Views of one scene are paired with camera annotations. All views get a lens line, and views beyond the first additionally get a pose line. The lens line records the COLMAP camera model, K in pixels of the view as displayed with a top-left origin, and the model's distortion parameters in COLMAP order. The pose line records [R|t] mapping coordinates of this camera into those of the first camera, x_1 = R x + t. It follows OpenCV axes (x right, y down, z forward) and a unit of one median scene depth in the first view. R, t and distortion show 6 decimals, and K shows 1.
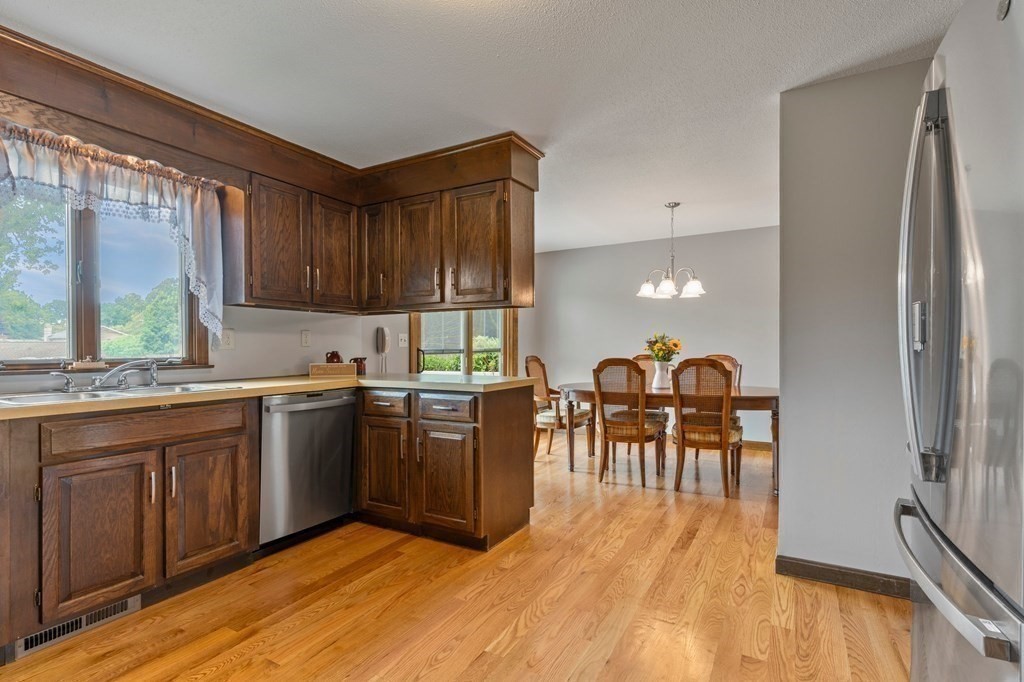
lens RADIAL K [[494.3, 0, 509.4], [0, 494.3, 346.4], [0, 0, 1]] dist [-0.001636, -0.000336]
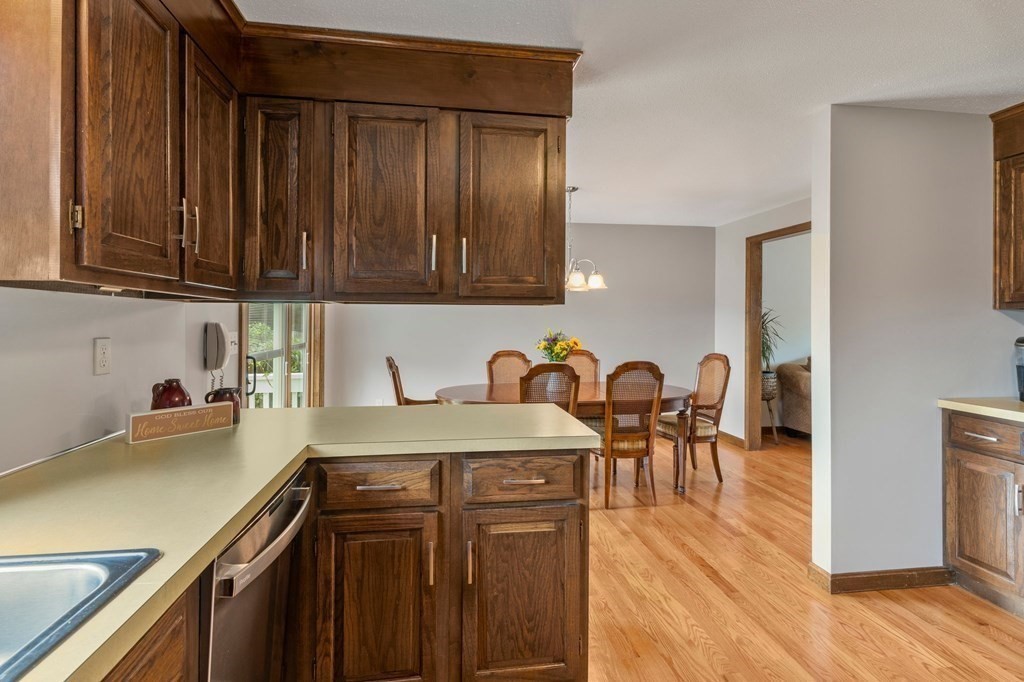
lens RADIAL K [[500.8, 0, 507.4], [0, 500.8, 318.3], [0, 0, 1]] dist [0.002023, -0.000186]
pose [[0.790842, 0.010806, 0.611925, -0.478105], [-0.008048, 0.999941, -0.007258, -0.059414], [-0.611967, 0.000815, 0.790883, 0.506464]]
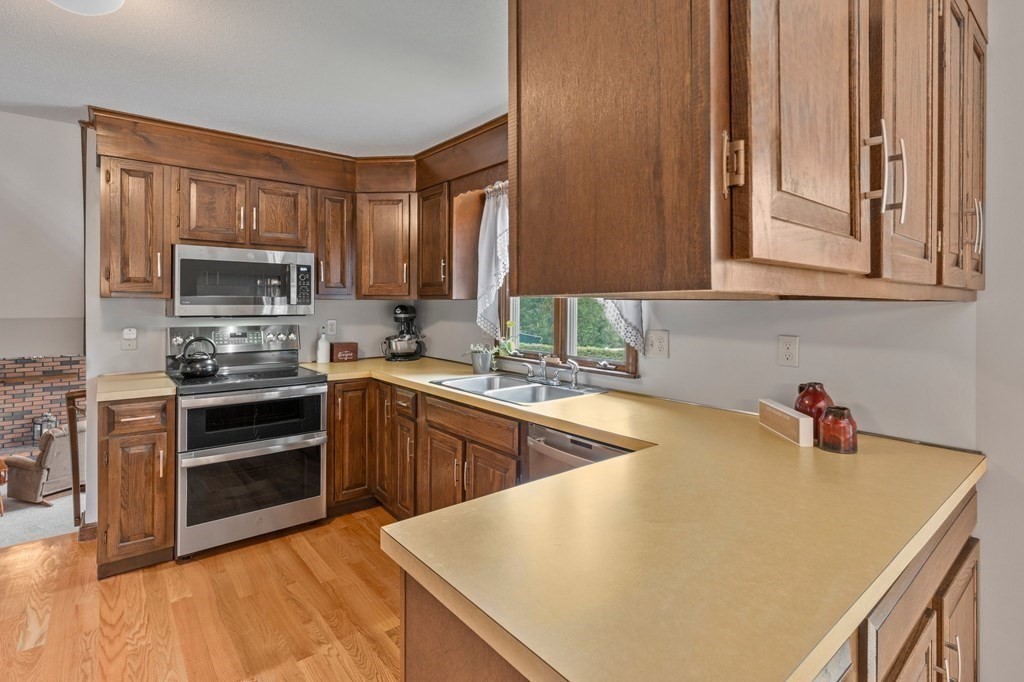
lens RADIAL K [[498.8, 0, 514.6], [0, 498.8, 303.2], [0, 0, 1]] dist [-0.000991, -0.000278]
pose [[-0.353522, 0.004954, -0.935413, 0.227541], [-0.005254, 0.999960, 0.007282, -0.084655], [0.935411, 0.007489, -0.353482, 1.099827]]
